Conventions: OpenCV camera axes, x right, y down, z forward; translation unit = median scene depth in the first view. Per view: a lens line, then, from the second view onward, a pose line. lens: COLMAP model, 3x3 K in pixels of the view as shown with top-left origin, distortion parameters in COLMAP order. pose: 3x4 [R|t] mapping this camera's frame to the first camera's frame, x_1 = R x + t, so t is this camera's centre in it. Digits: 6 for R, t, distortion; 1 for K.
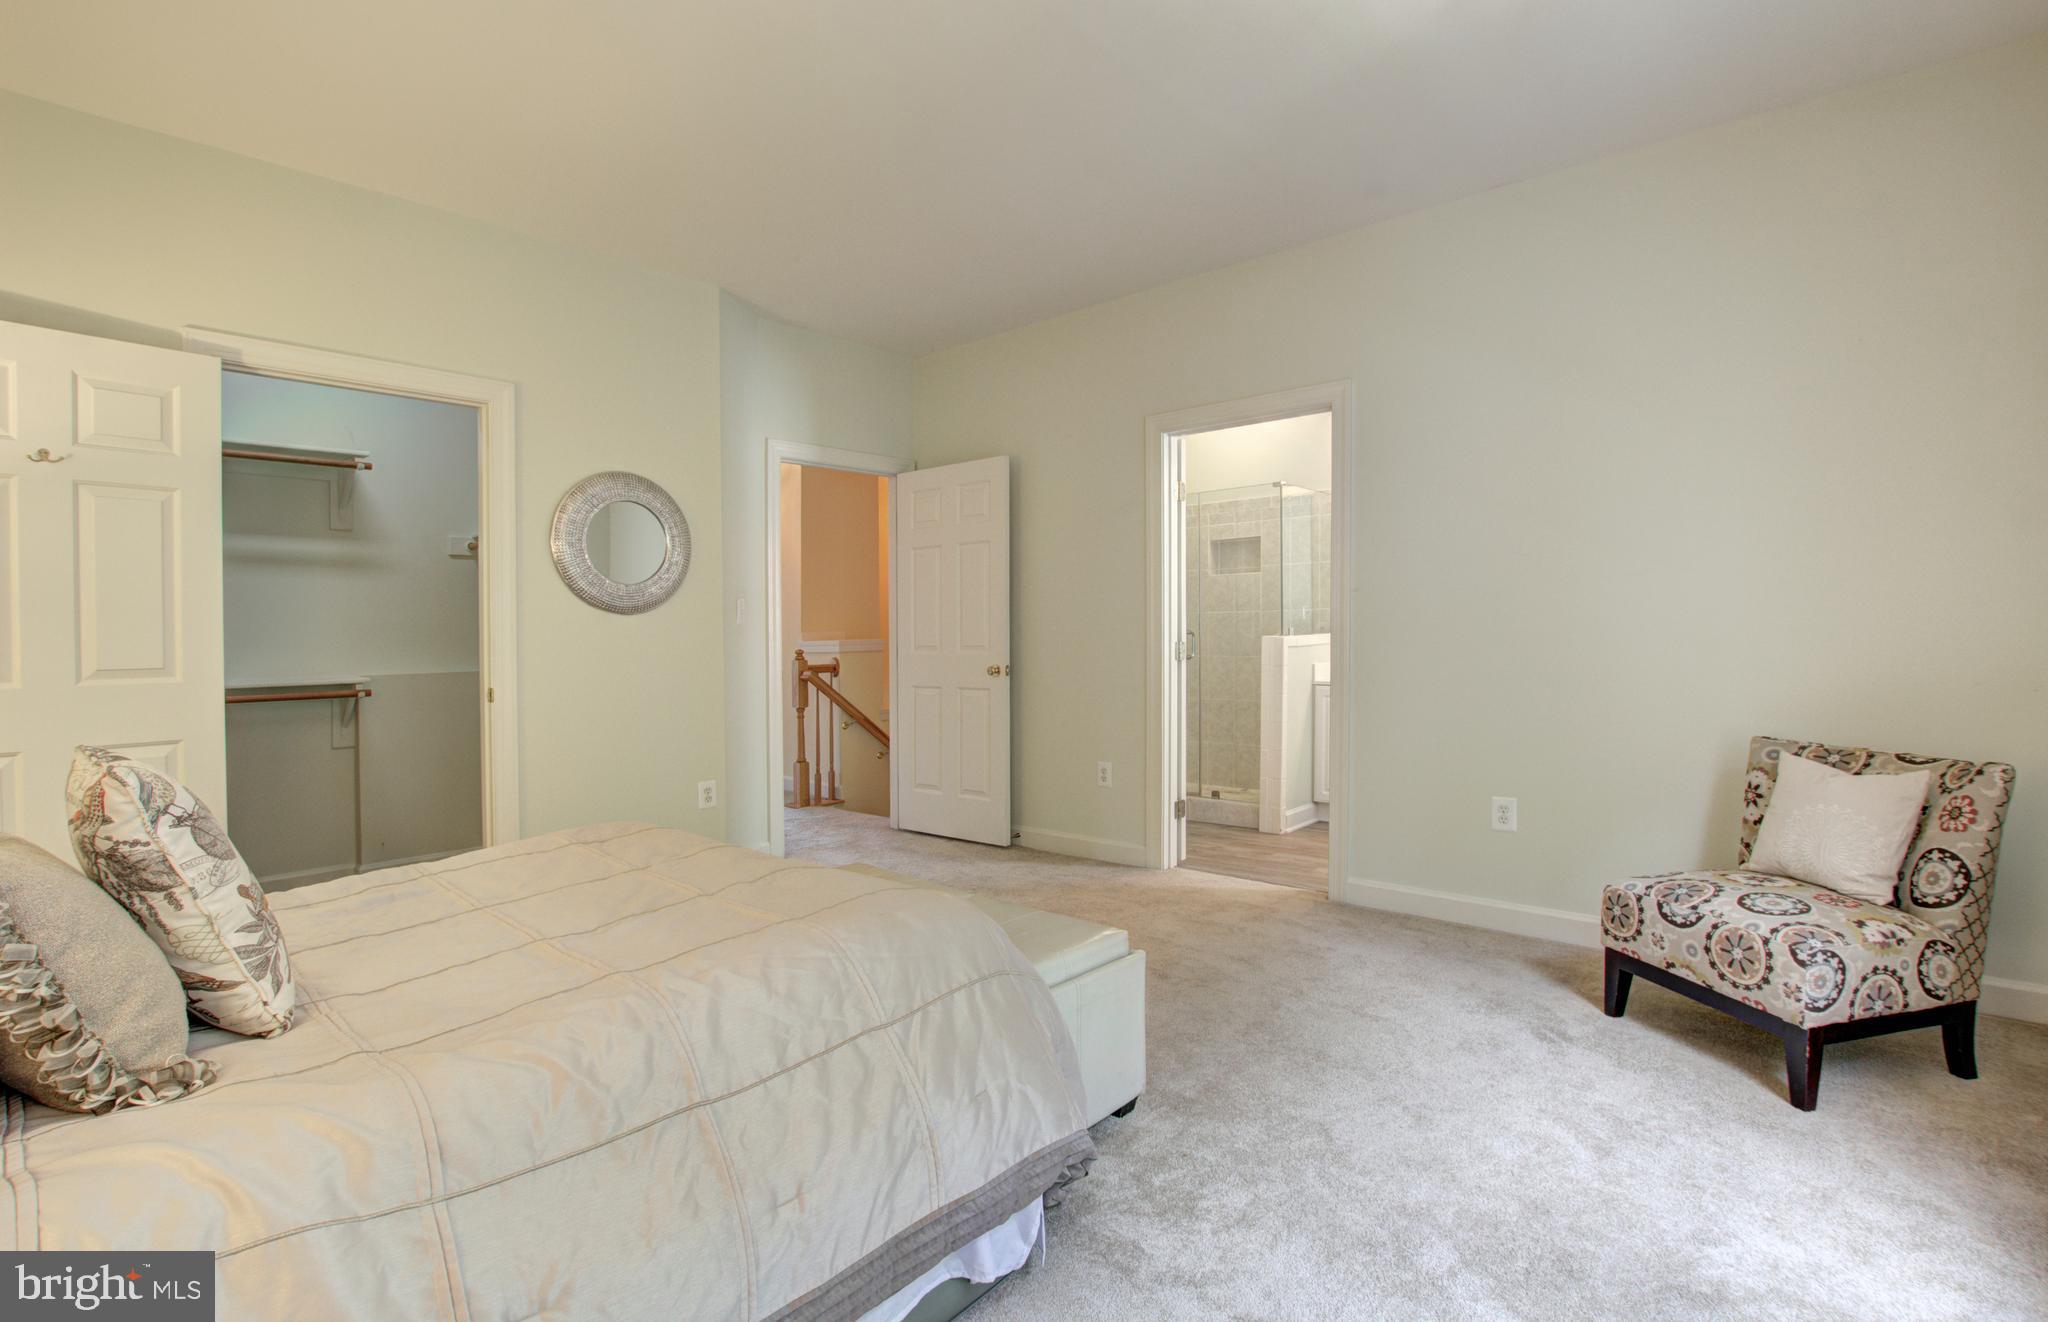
lens RADIAL K [[982.3, 0, 1043.5], [0, 982.3, 641.5], [0, 0, 1]] dist [-0.008172, -0.000040]
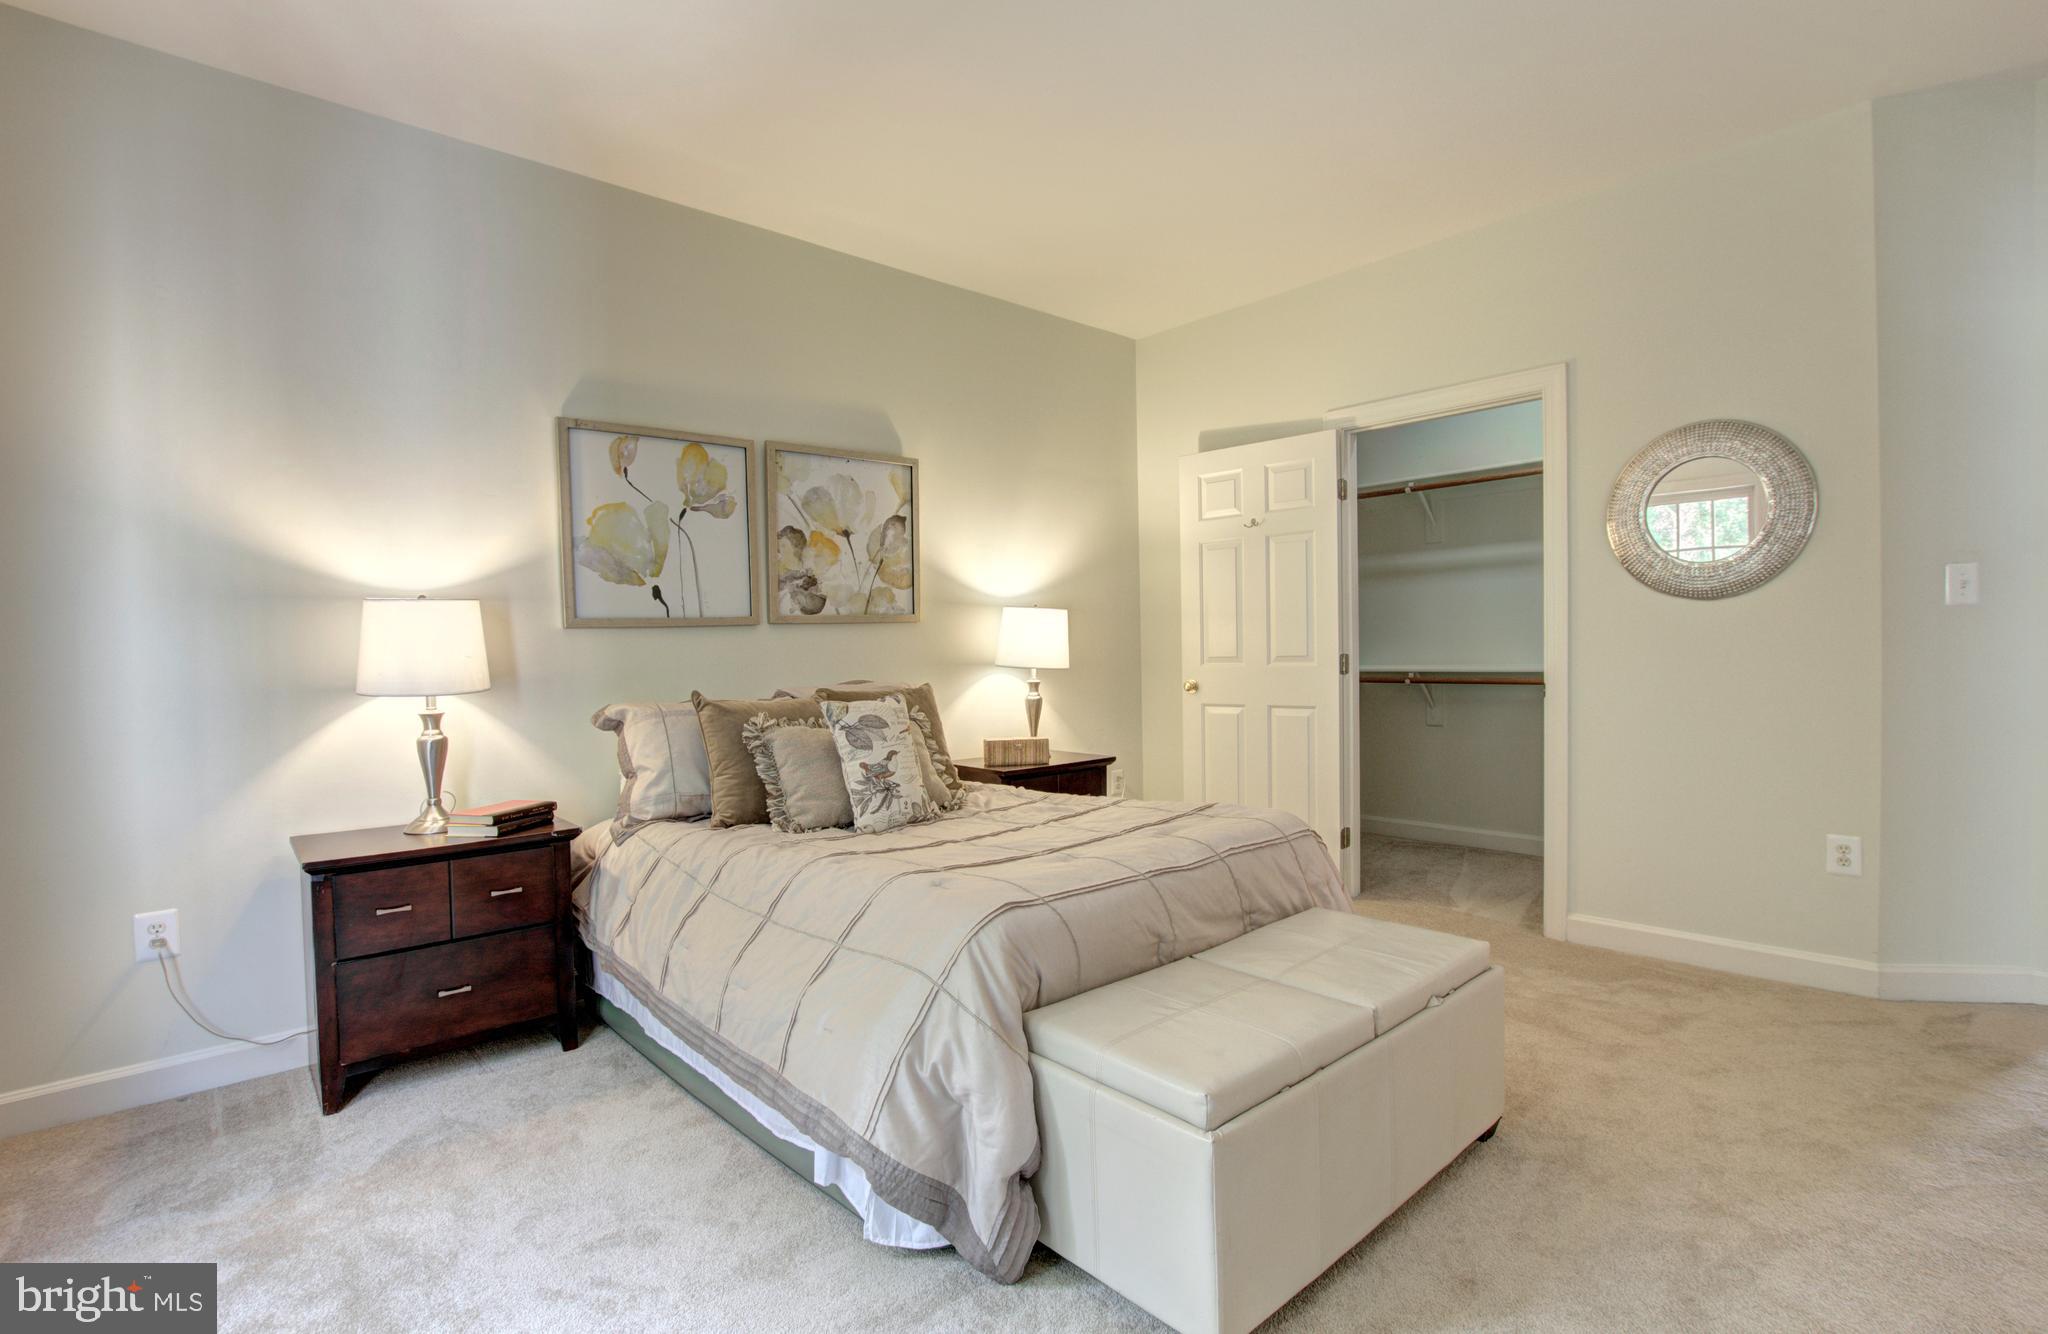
lens RADIAL K [[994.6, 0, 1024.0], [0, 994.6, 667.0], [0, 0, 1]] dist [-0.002745, -0.000149]
pose [[-0.121858, 0.035492, -0.991913, 0.400898], [0.016766, 0.999291, 0.033696, -0.008730], [0.992406, -0.012524, -0.122366, 0.498722]]
